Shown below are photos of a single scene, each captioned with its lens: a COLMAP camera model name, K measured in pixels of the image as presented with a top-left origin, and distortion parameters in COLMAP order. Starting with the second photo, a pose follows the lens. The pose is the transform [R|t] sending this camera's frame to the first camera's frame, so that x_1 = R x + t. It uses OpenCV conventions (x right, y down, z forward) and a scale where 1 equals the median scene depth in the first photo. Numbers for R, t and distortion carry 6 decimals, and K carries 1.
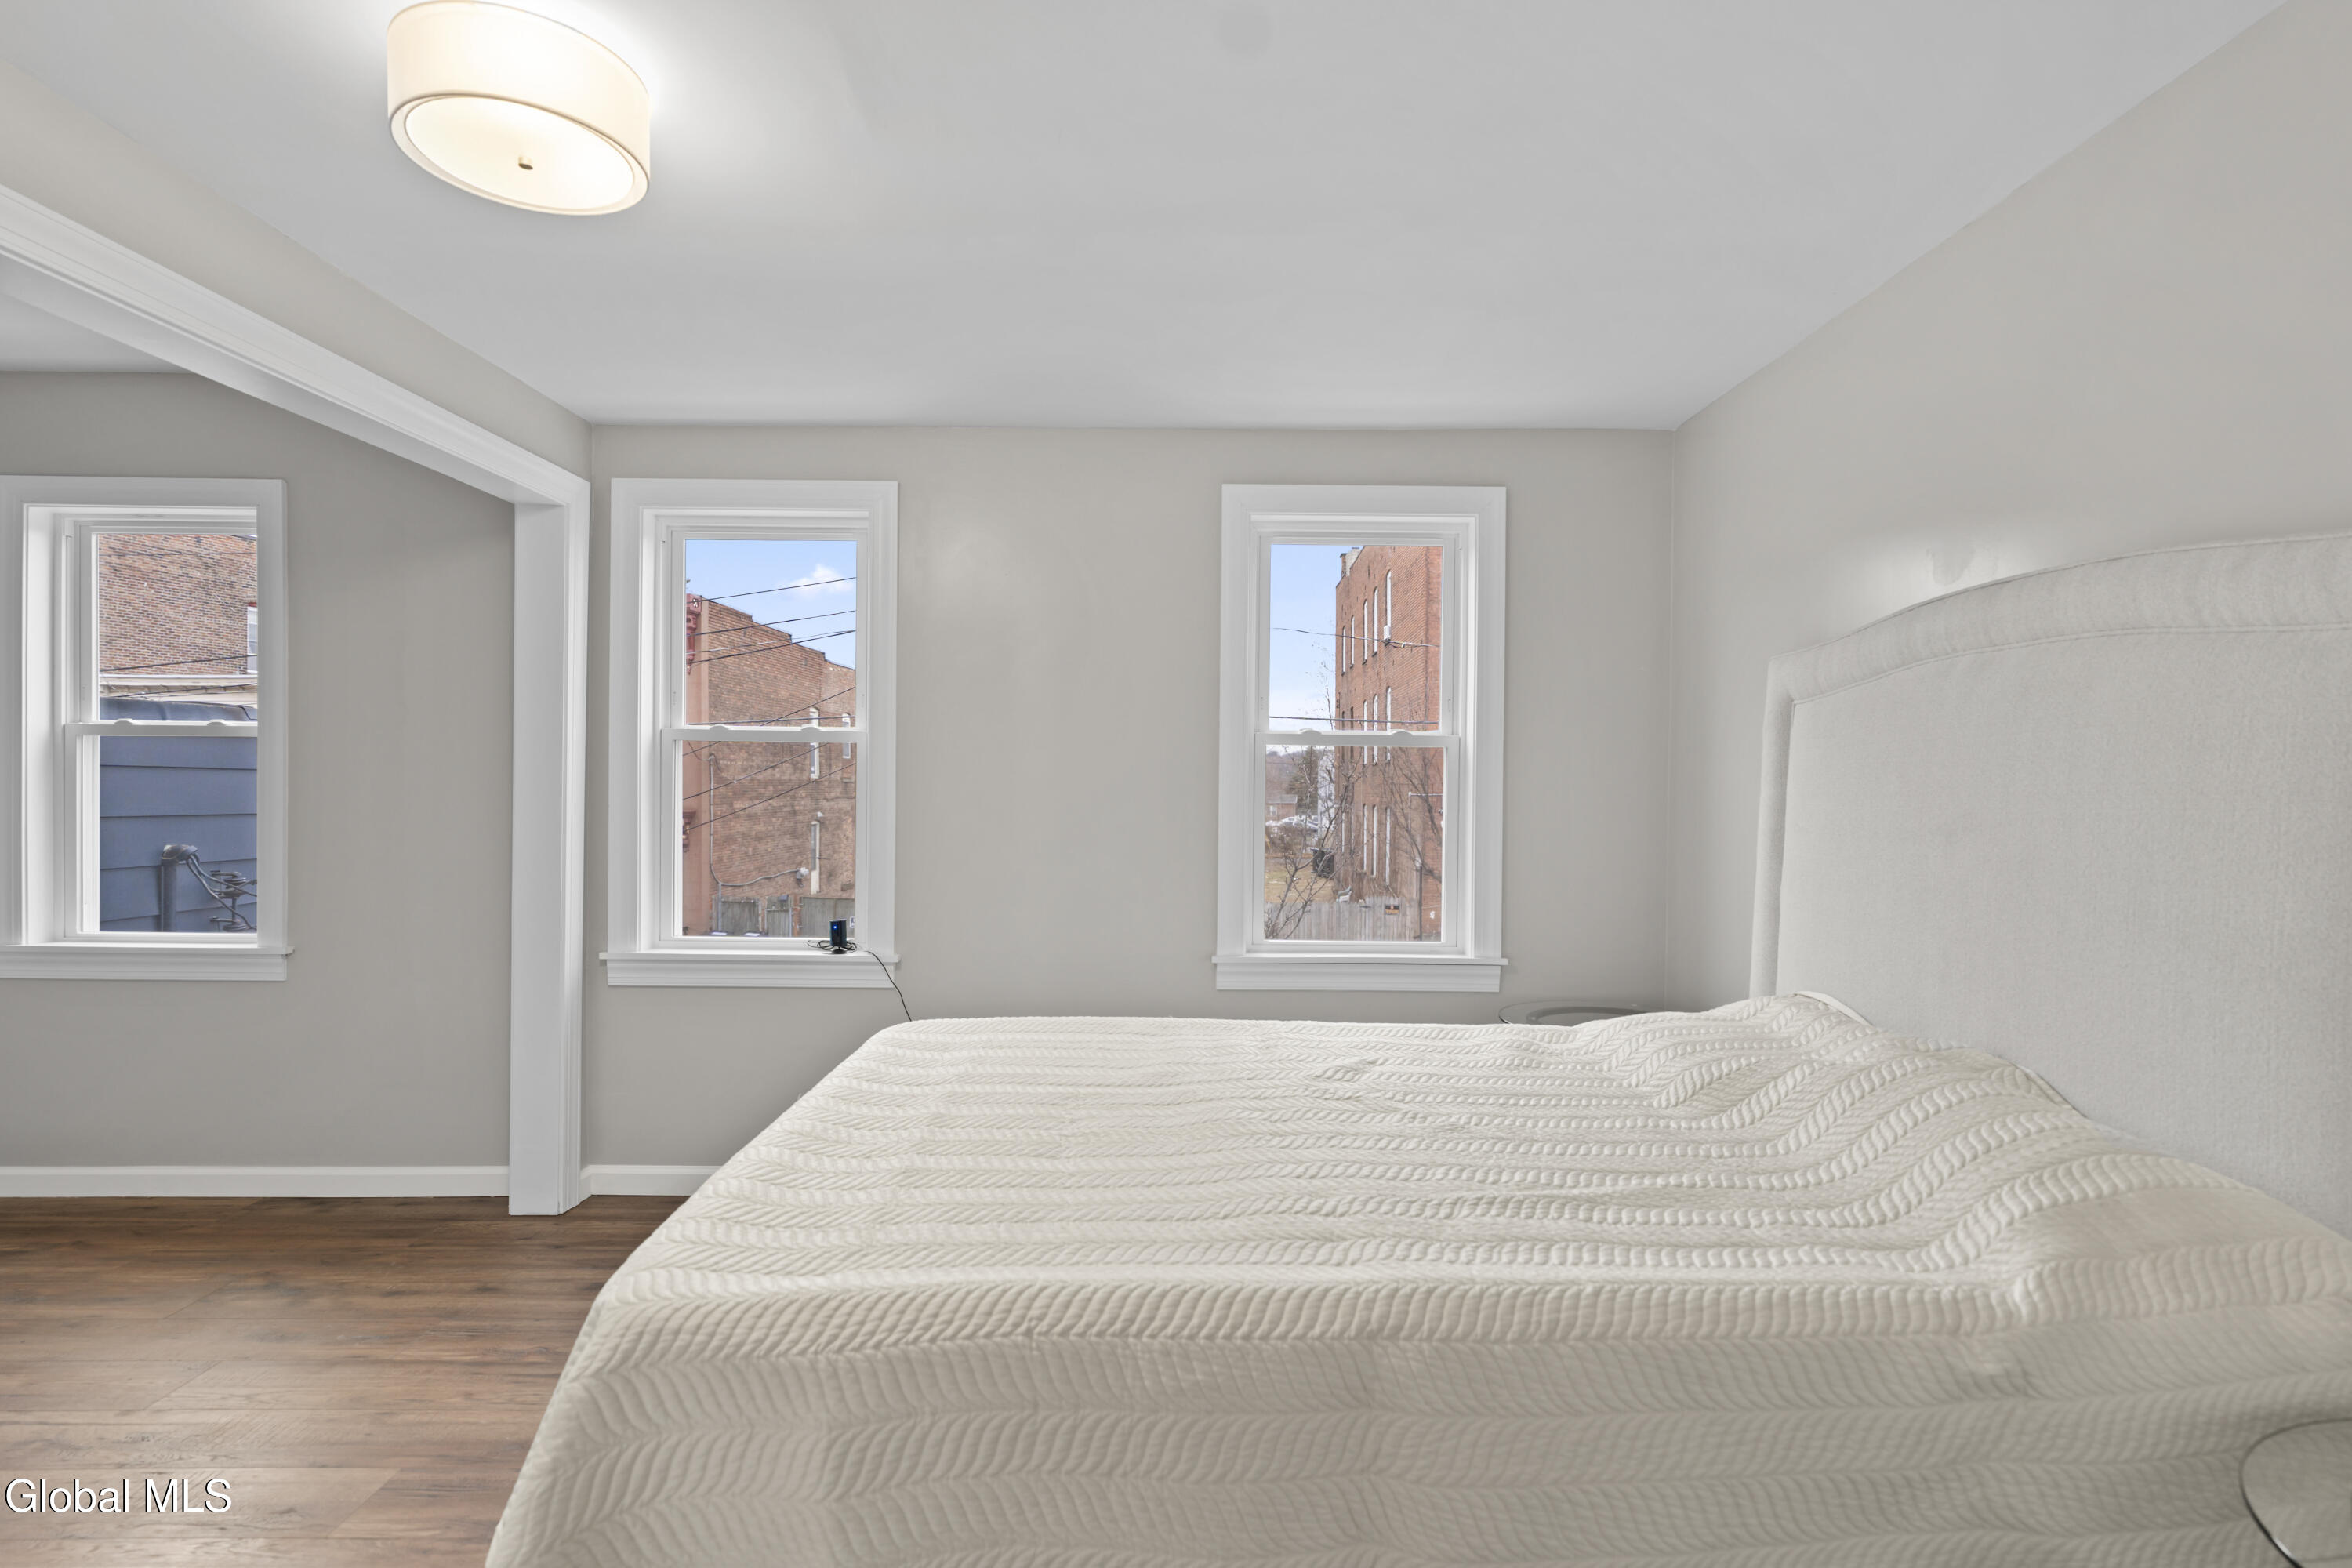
lens RADIAL K [[1146.7, 0, 1176.0], [0, 1146.7, 784.0], [0, 0, 1]] dist [0.001343, 0.000090]
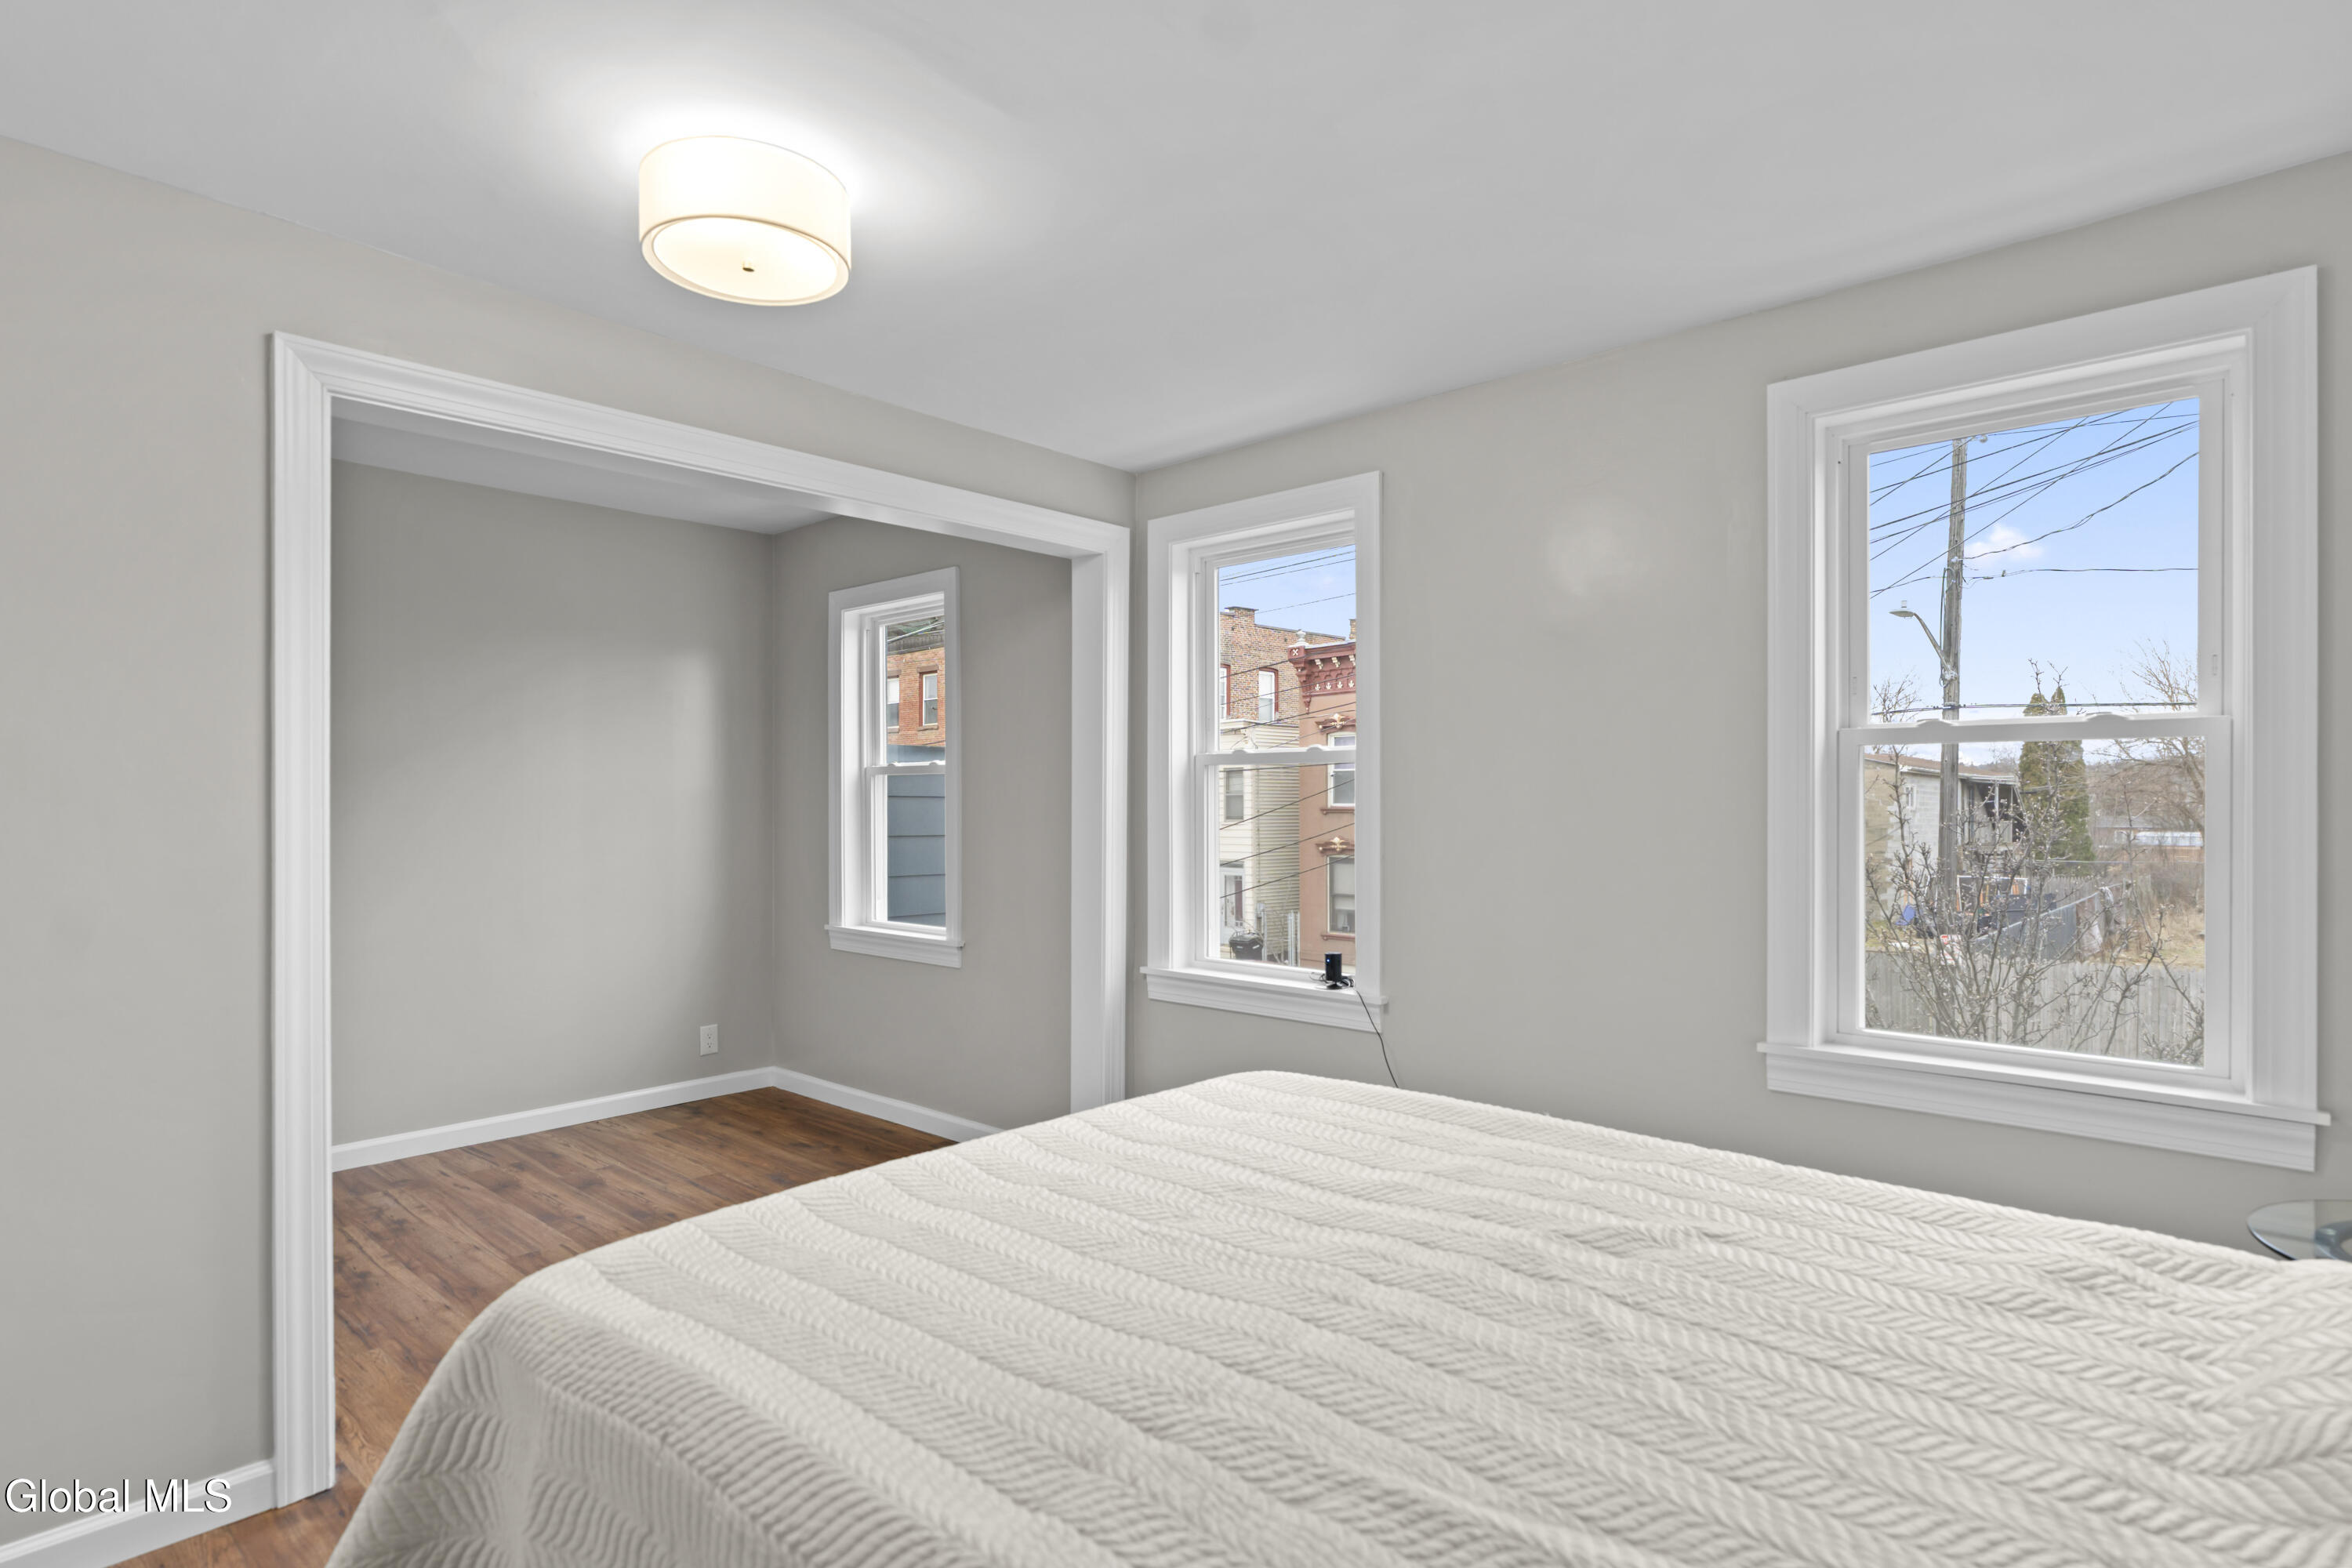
lens RADIAL K [[1187.4, 0, 1180.4], [0, 1187.4, 802.1], [0, 0, 1]] dist [-0.002084, 0.000325]
pose [[0.743133, -0.009575, -0.669075, 0.263717], [0.006447, 0.999954, -0.007149, 0.002249], [0.669113, 0.000999, 0.743160, 0.204721]]
